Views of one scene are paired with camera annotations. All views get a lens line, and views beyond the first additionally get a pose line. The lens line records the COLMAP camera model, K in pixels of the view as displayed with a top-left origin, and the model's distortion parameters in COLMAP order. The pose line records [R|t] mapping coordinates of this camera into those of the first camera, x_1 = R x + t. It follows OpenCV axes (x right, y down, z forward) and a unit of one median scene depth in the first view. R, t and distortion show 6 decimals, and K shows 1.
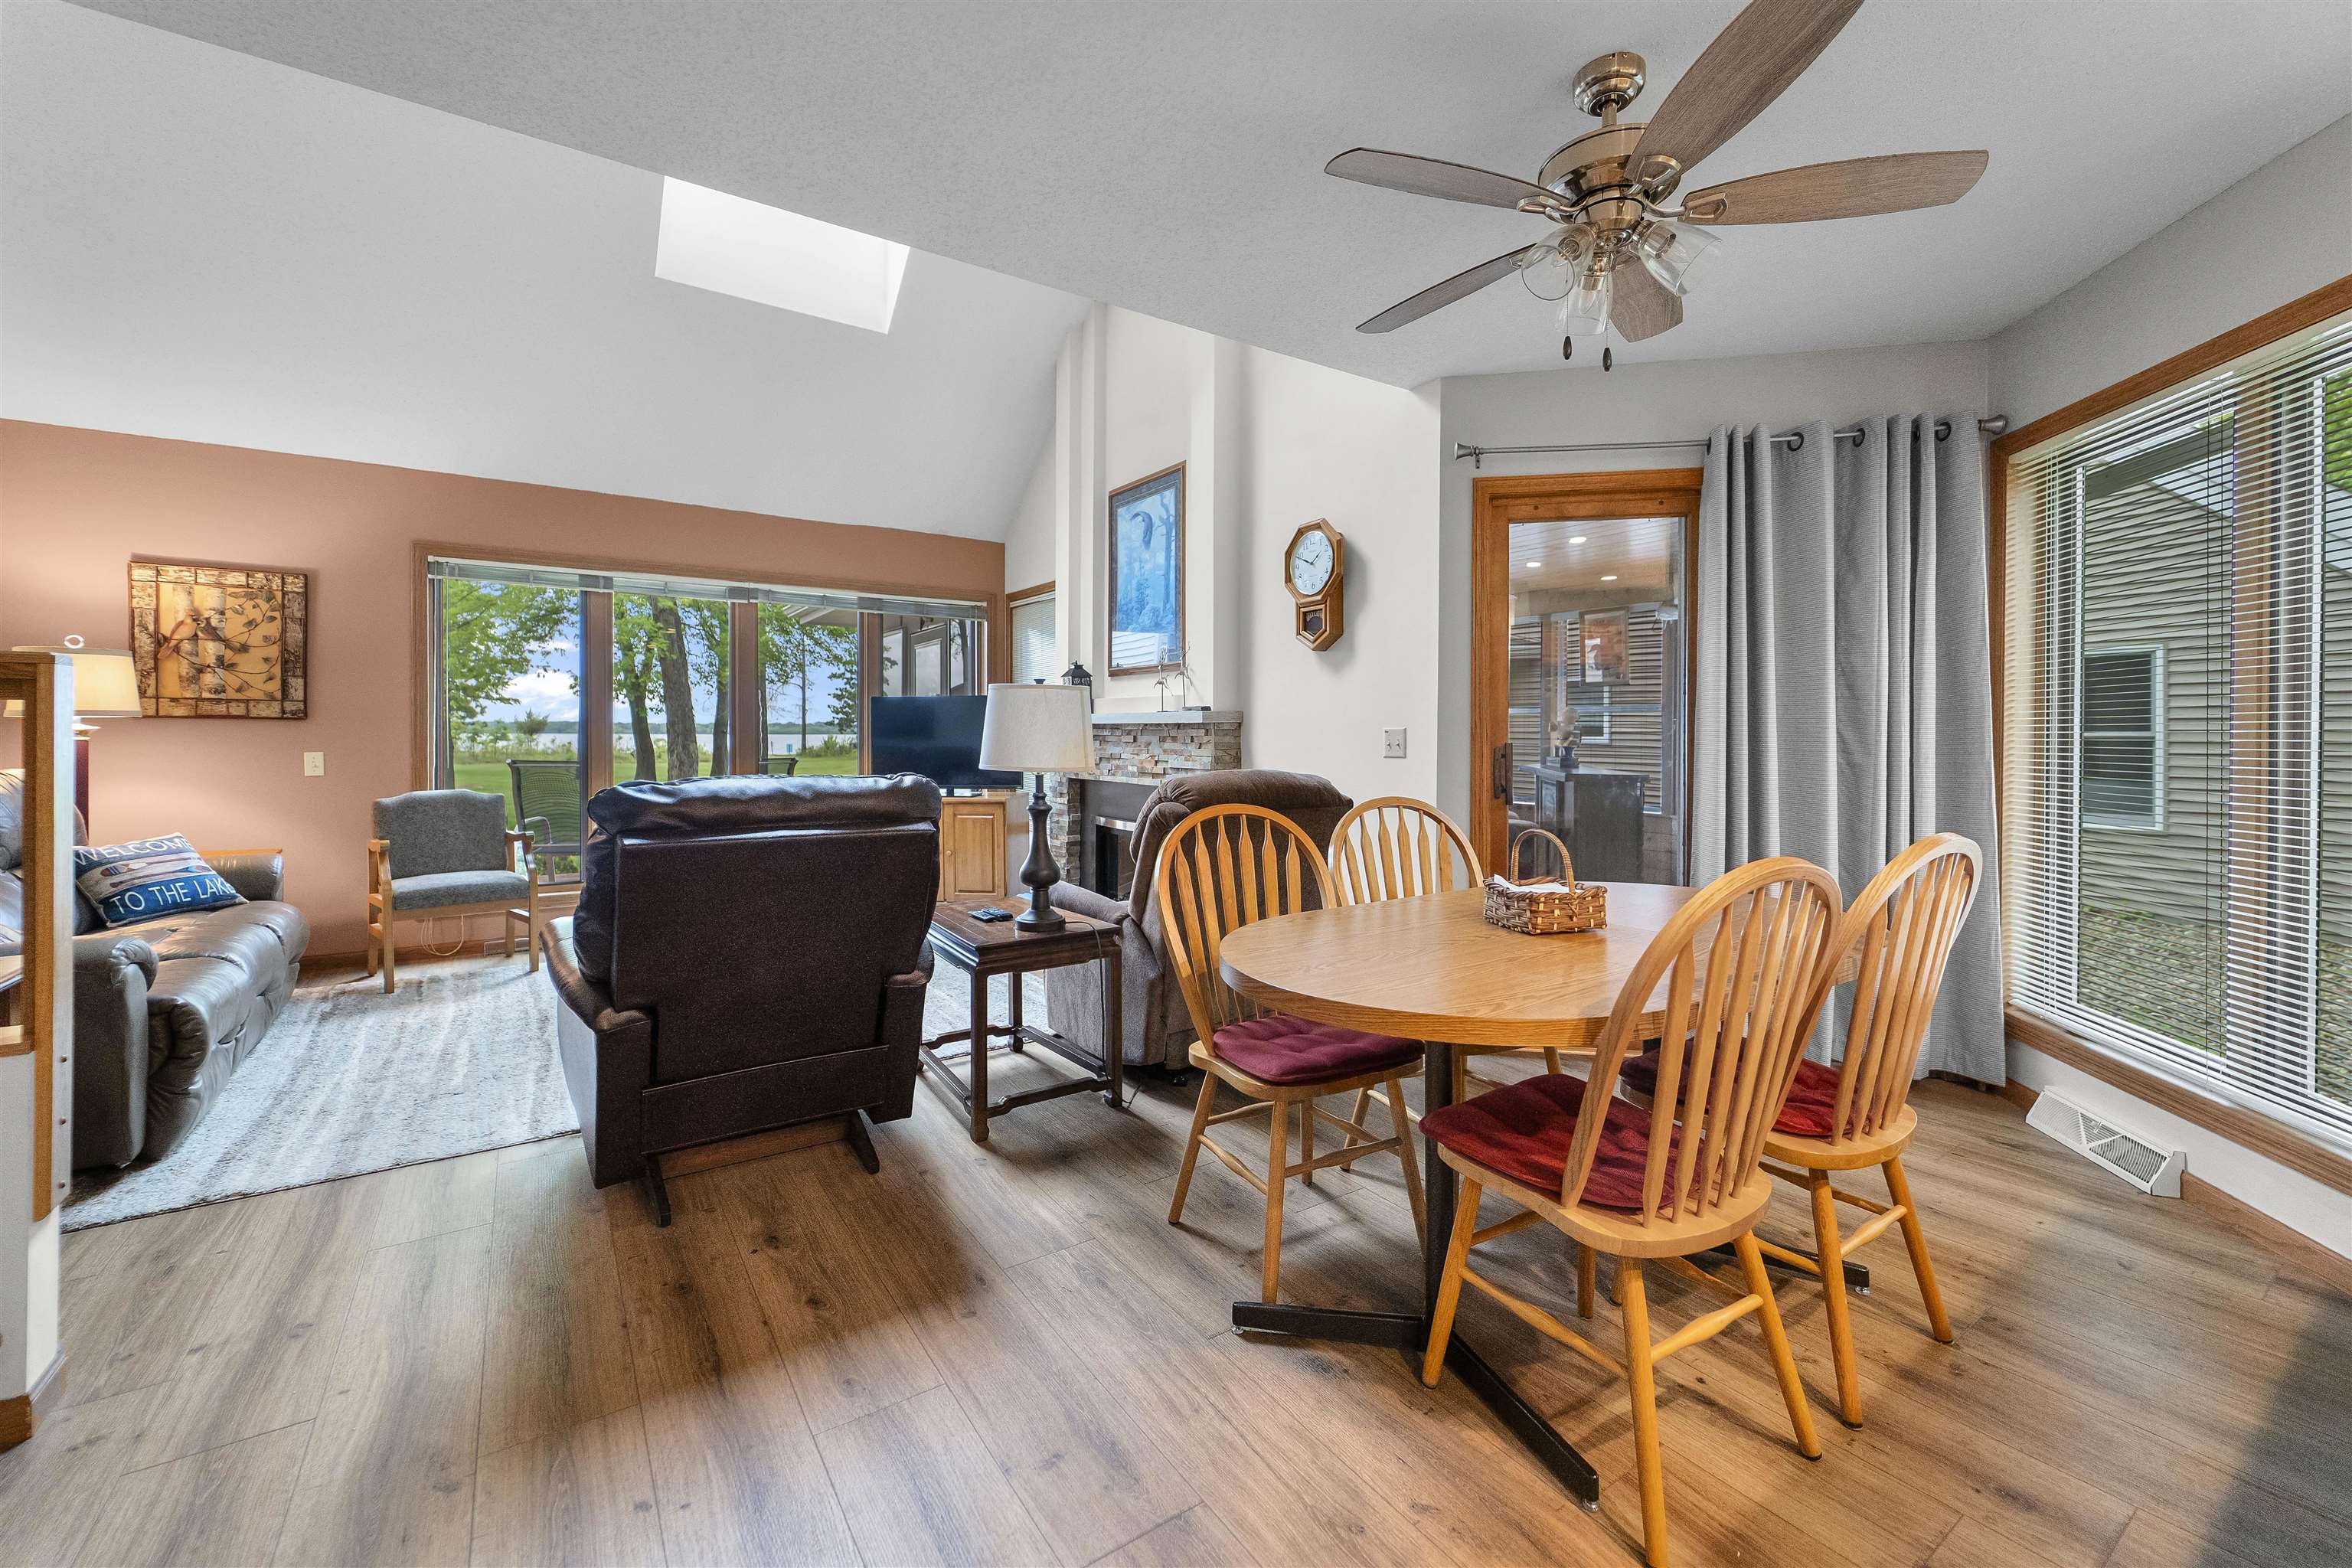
lens RADIAL K [[983.6, 0, 1177.8], [0, 983.6, 739.6], [0, 0, 1]] dist [0.009871, -0.000336]
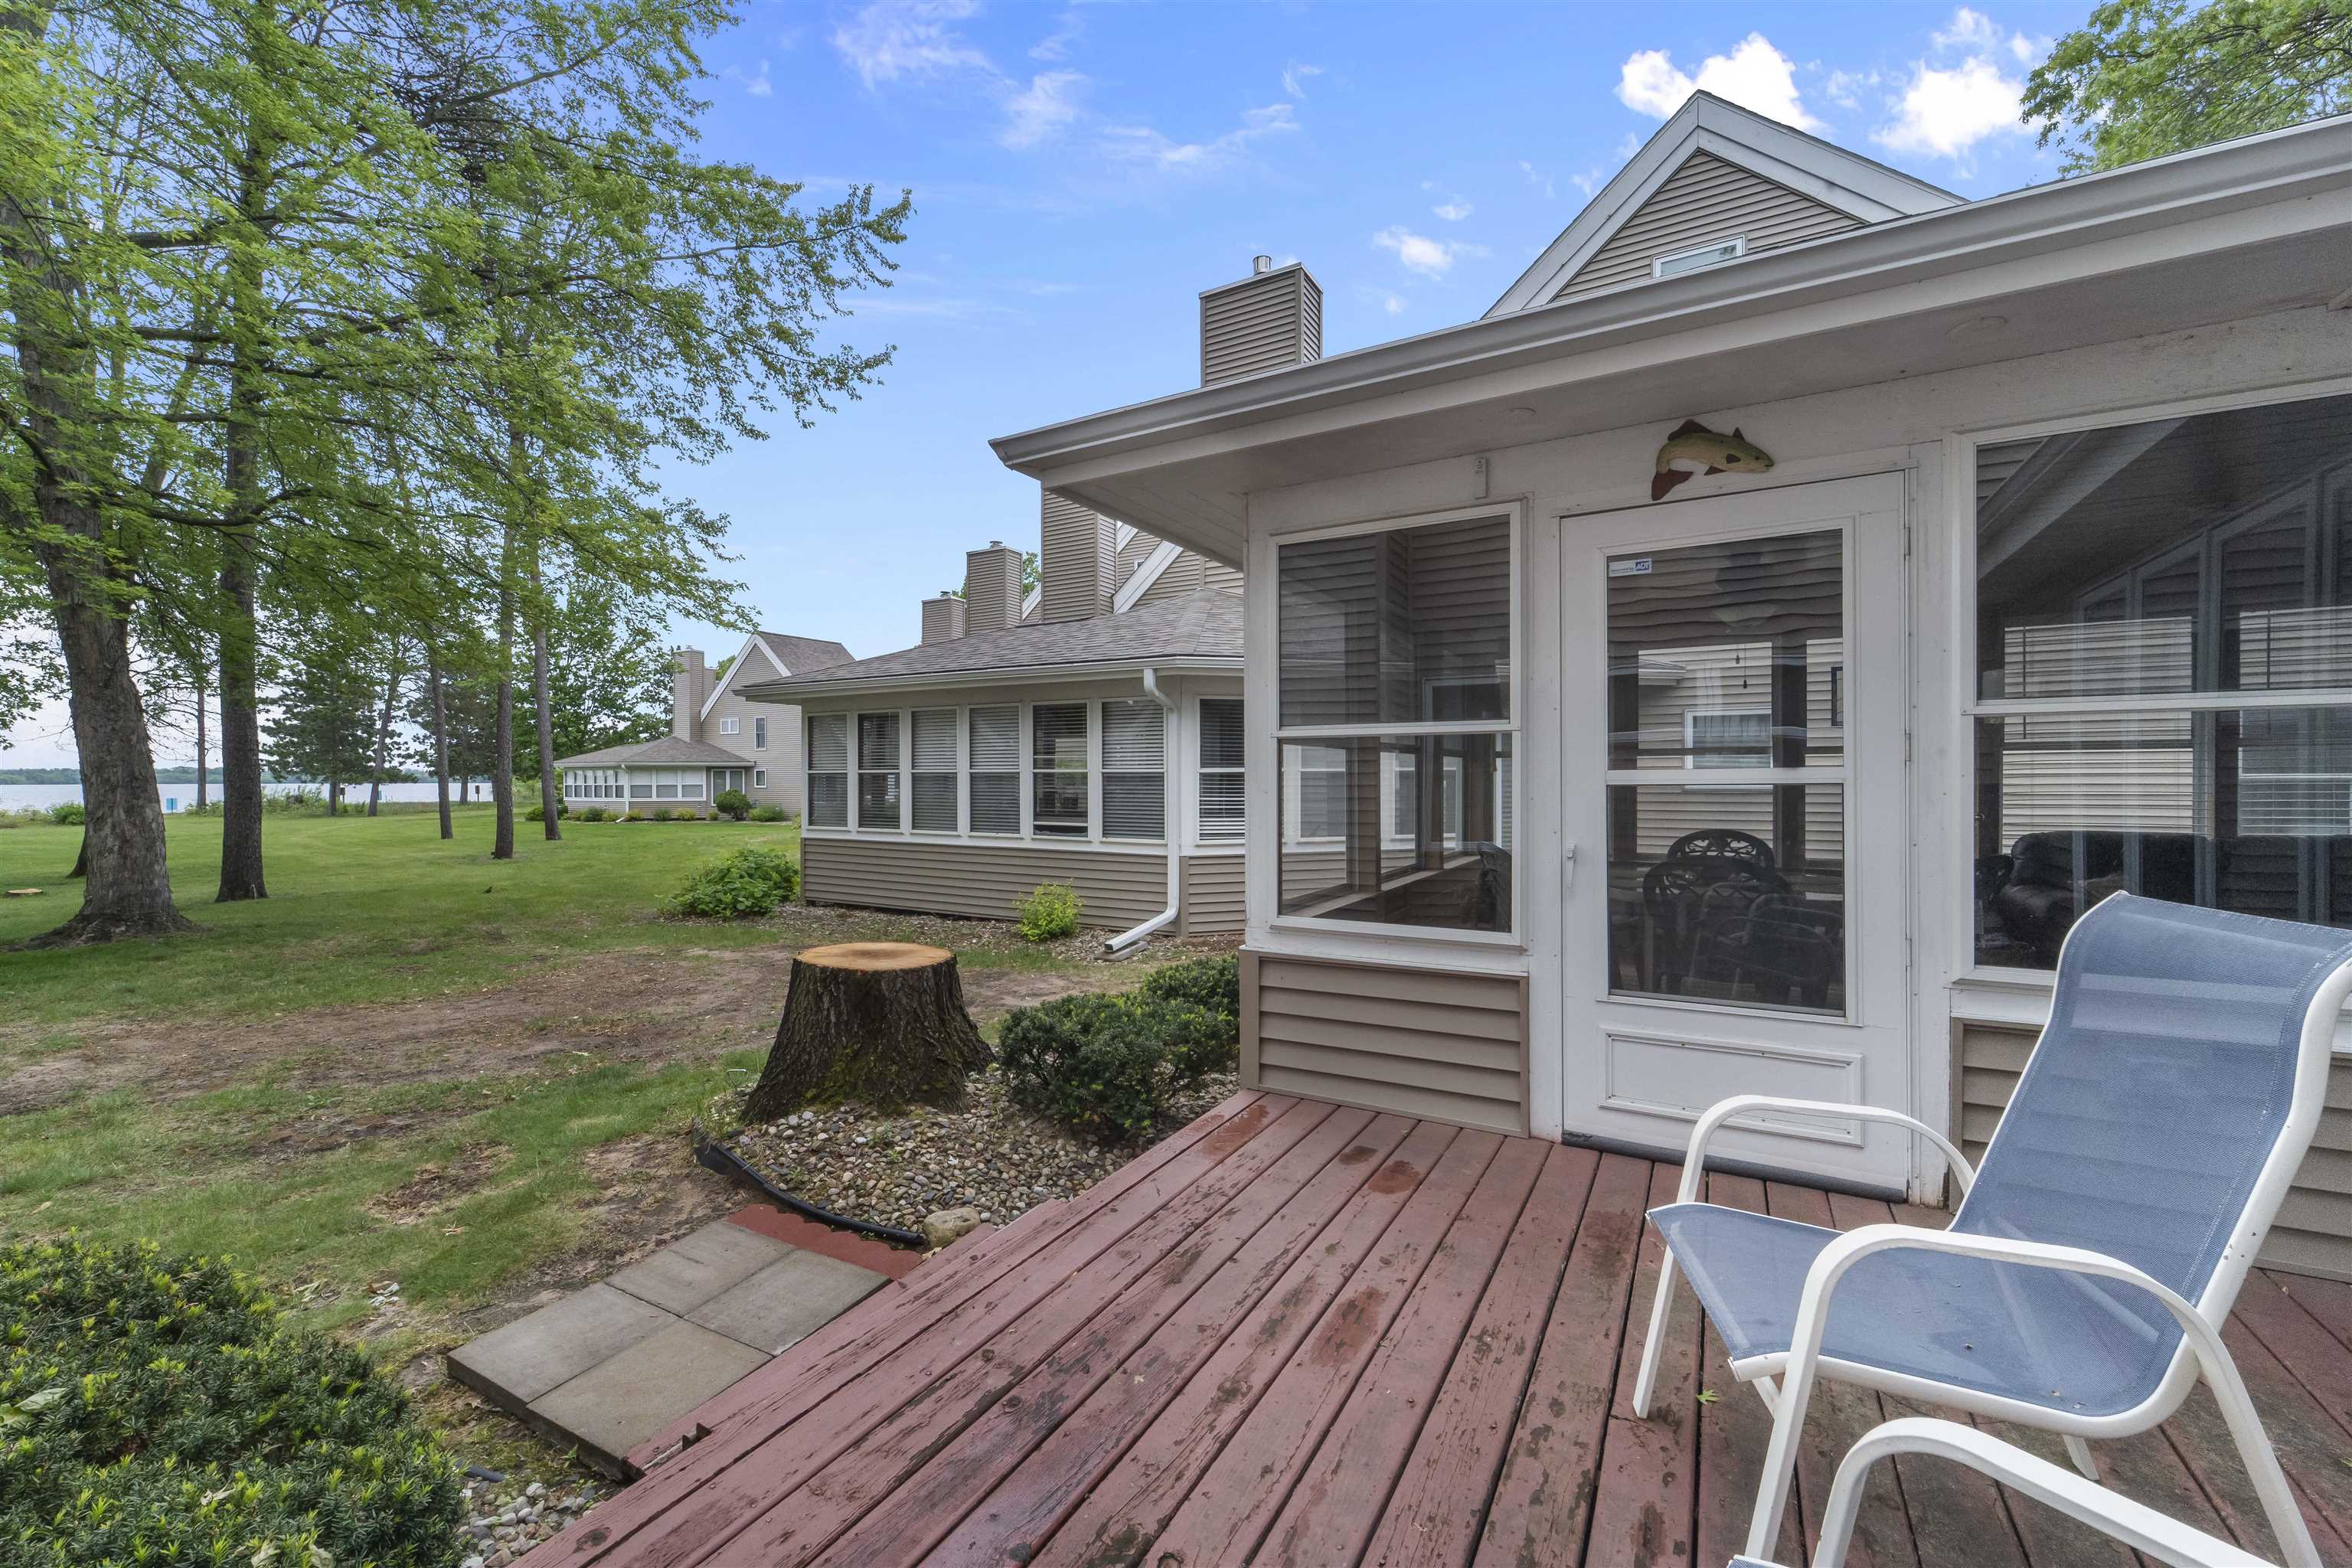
lens RADIAL K [[952.6, 0, 1176.0], [0, 952.6, 784.0], [0, 0, 1]] dist [0.001041, -0.000344]
pose [[0.894414, -0.007807, 0.447173, -1.006066], [0.007964, 0.999967, 0.001531, -0.013196], [-0.447170, 0.002192, 0.894446, 1.323498]]
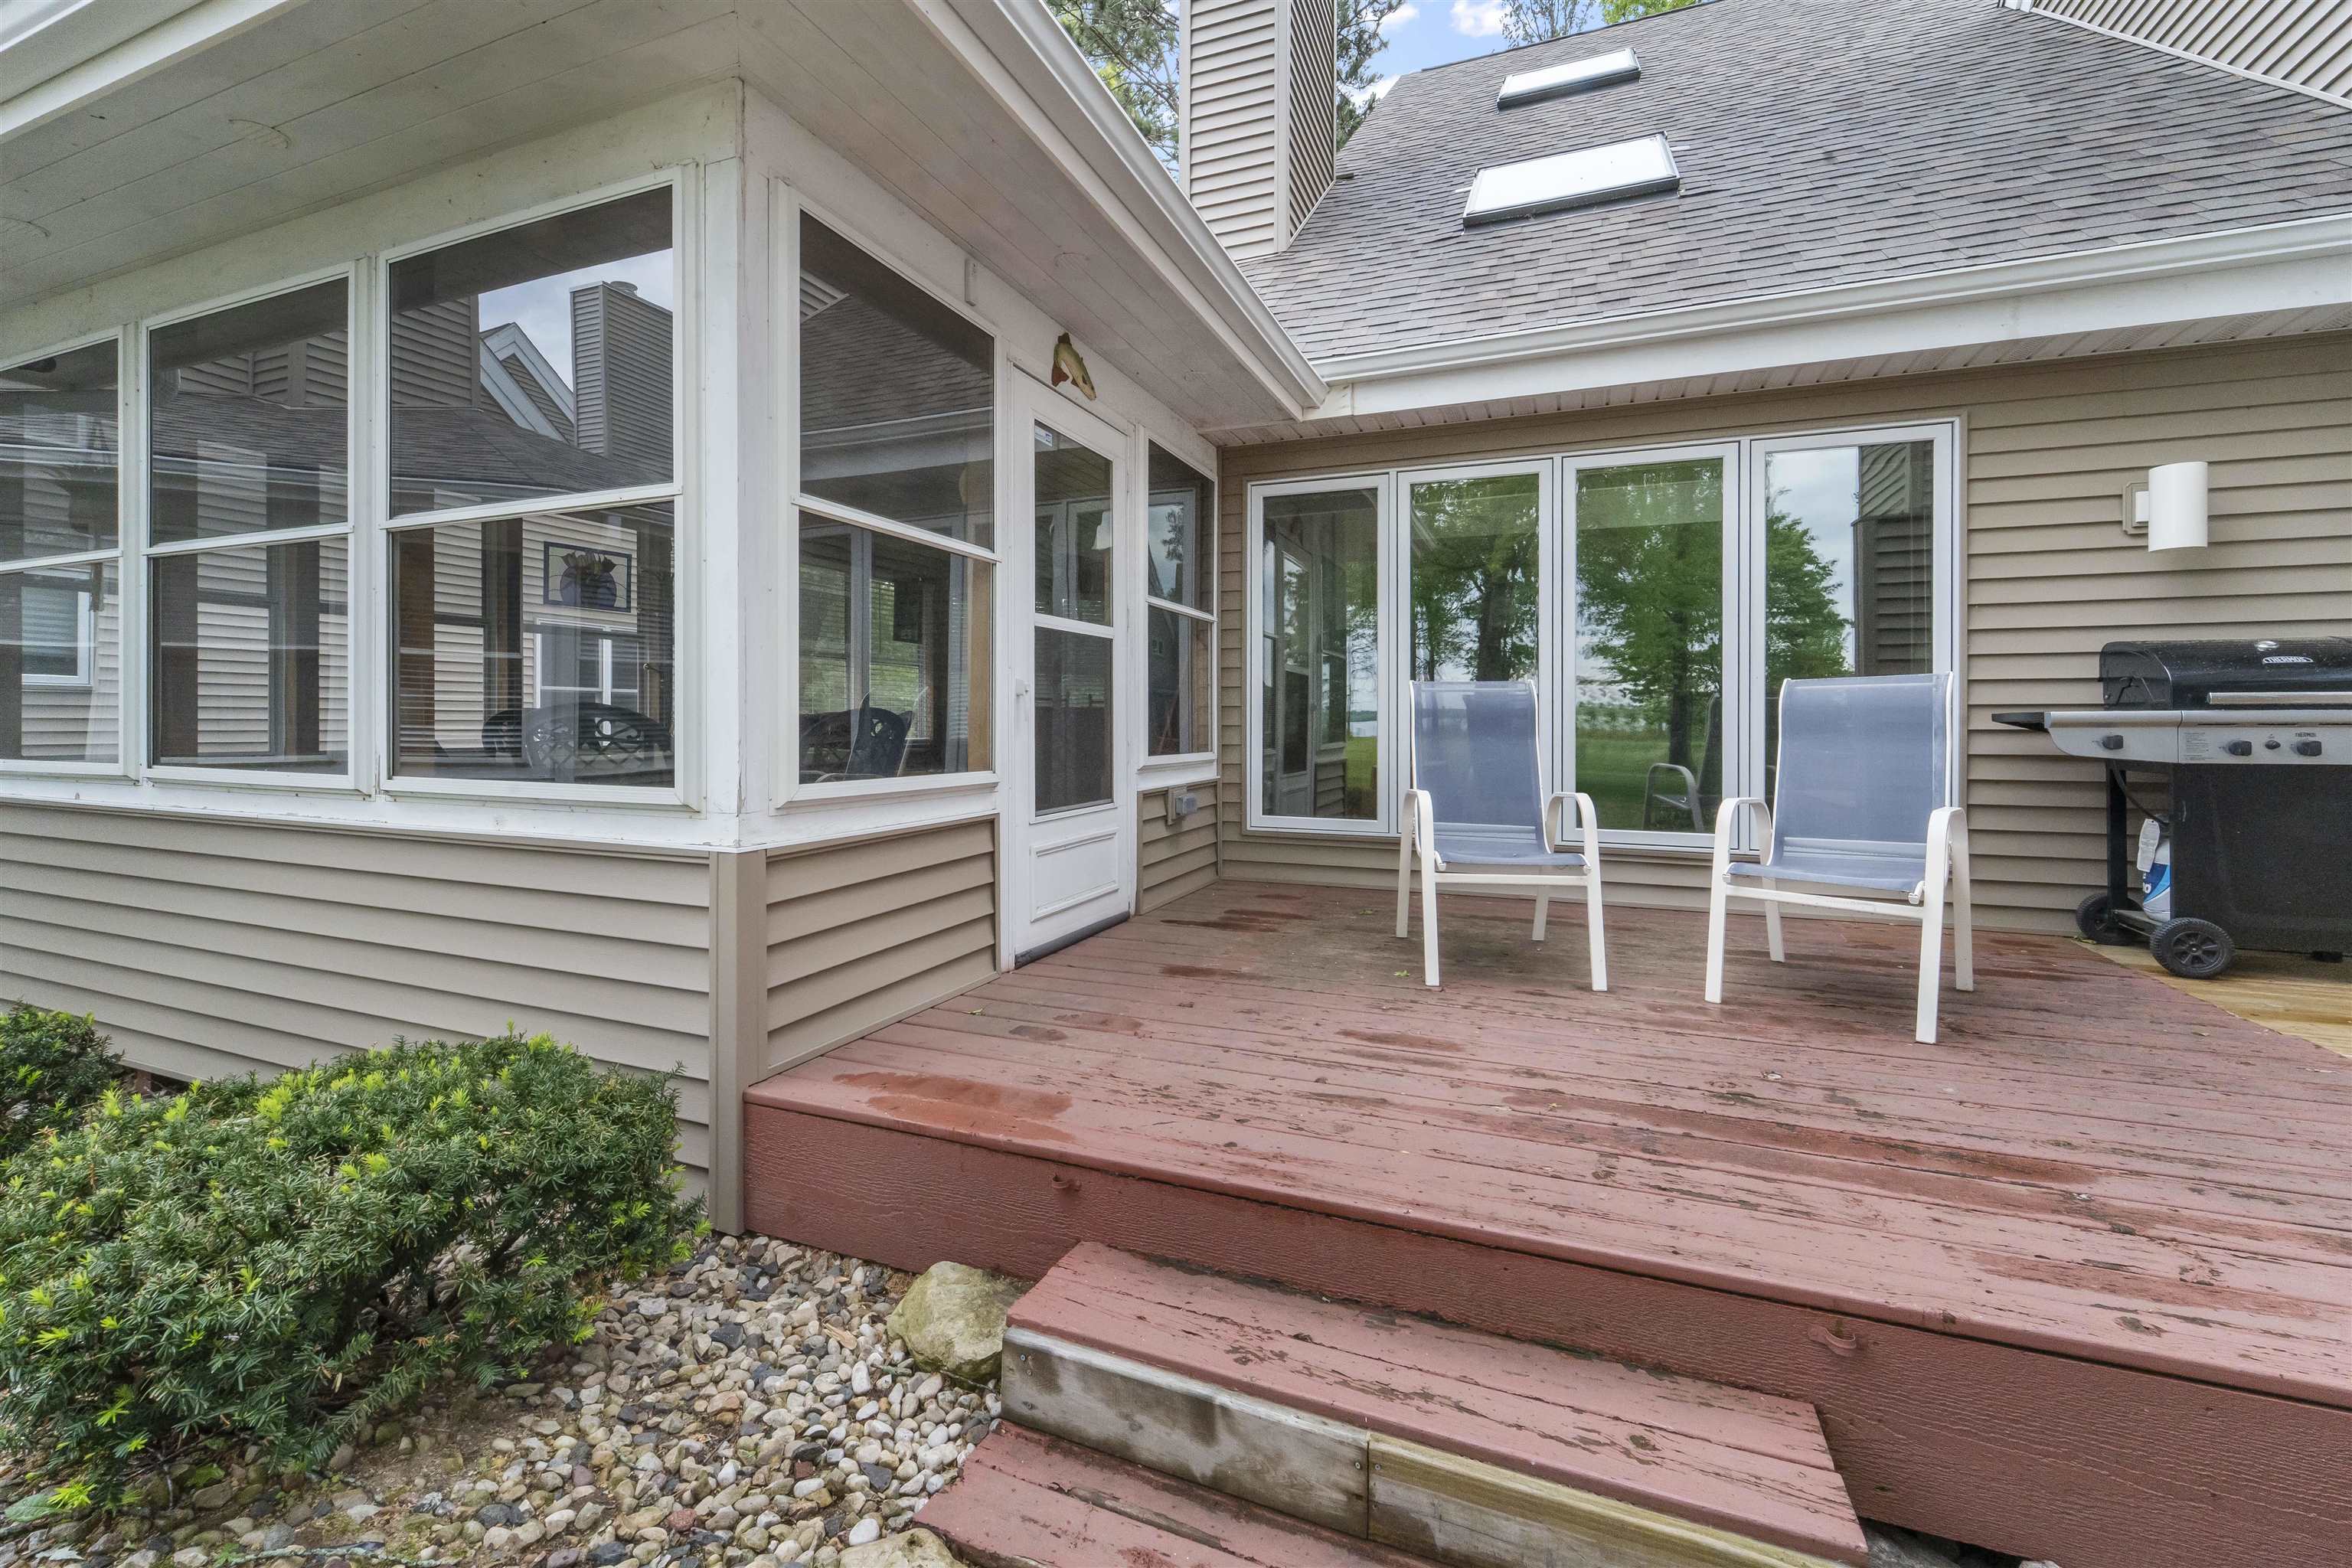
lens RADIAL K [[963.9, 0, 1183.9], [0, 963.9, 728.9], [0, 0, 1]] dist [-0.001522, -0.000208]
pose [[-0.569361, -0.016096, 0.821930, -1.106227], [-0.007941, 0.999869, 0.014079, 0.051609], [-0.822049, 0.001489, -0.569414, 2.044346]]
